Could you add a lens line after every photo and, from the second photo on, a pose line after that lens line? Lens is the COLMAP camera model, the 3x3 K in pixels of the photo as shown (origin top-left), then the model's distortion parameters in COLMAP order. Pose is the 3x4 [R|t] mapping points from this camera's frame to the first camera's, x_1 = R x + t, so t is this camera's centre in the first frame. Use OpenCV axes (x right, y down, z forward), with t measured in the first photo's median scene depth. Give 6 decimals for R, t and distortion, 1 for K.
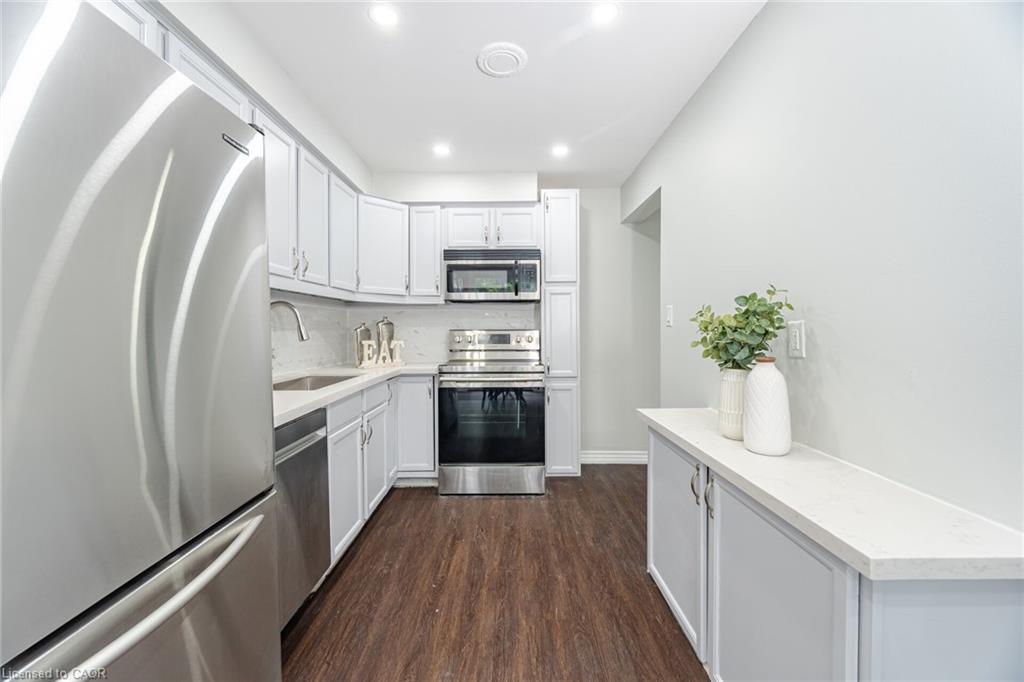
lens RADIAL K [[416.0, 0, 506.1], [0, 416.0, 333.3], [0, 0, 1]] dist [-0.002905, -0.000104]
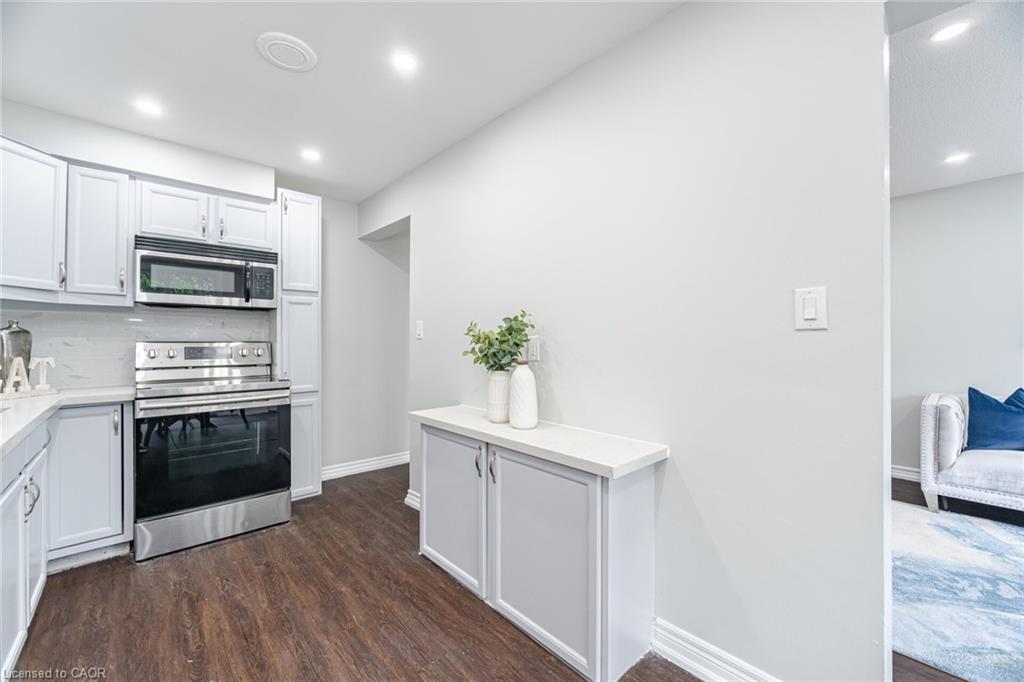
lens RADIAL K [[416.0, 0, 511.5], [0, 416.0, 337.6], [0, 0, 1]] dist [-0.002905, -0.000104]
pose [[0.731974, 0.009039, 0.681272, -0.196015], [0.004235, 0.999832, -0.017817, 0.000969], [-0.681319, 0.015927, 0.731813, -0.011357]]
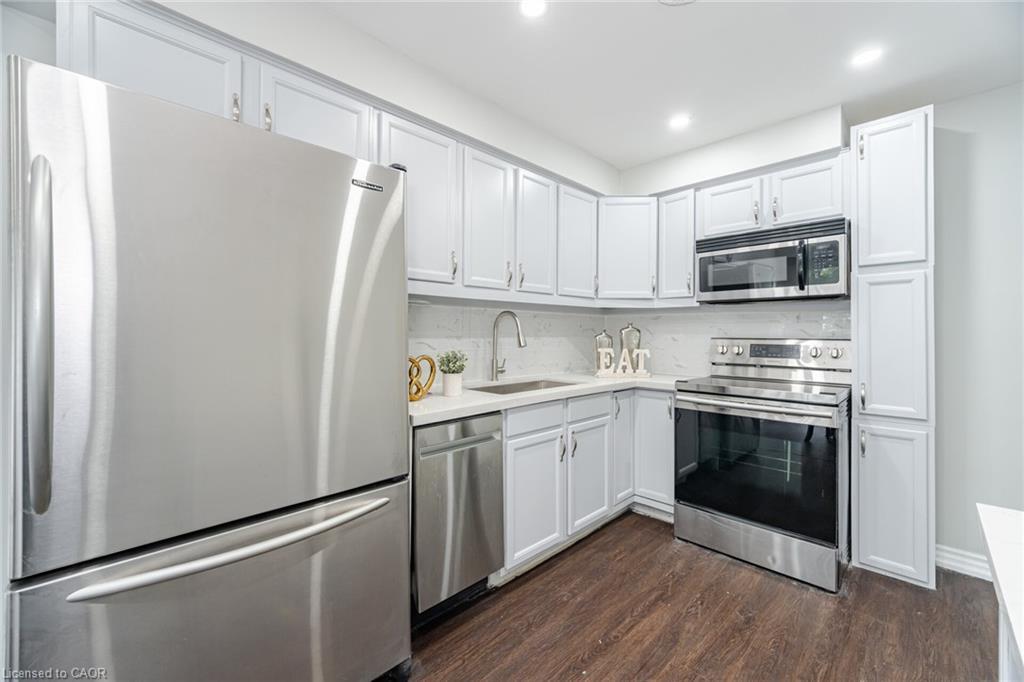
lens RADIAL K [[416.0, 0, 505.9], [0, 416.0, 332.3], [0, 0, 1]] dist [-0.002905, -0.000104]
pose [[0.700368, 0.002829, -0.713777, 0.212696], [-0.013605, 0.999863, -0.009386, -0.008014], [0.713653, 0.016285, 0.700311, 0.189516]]
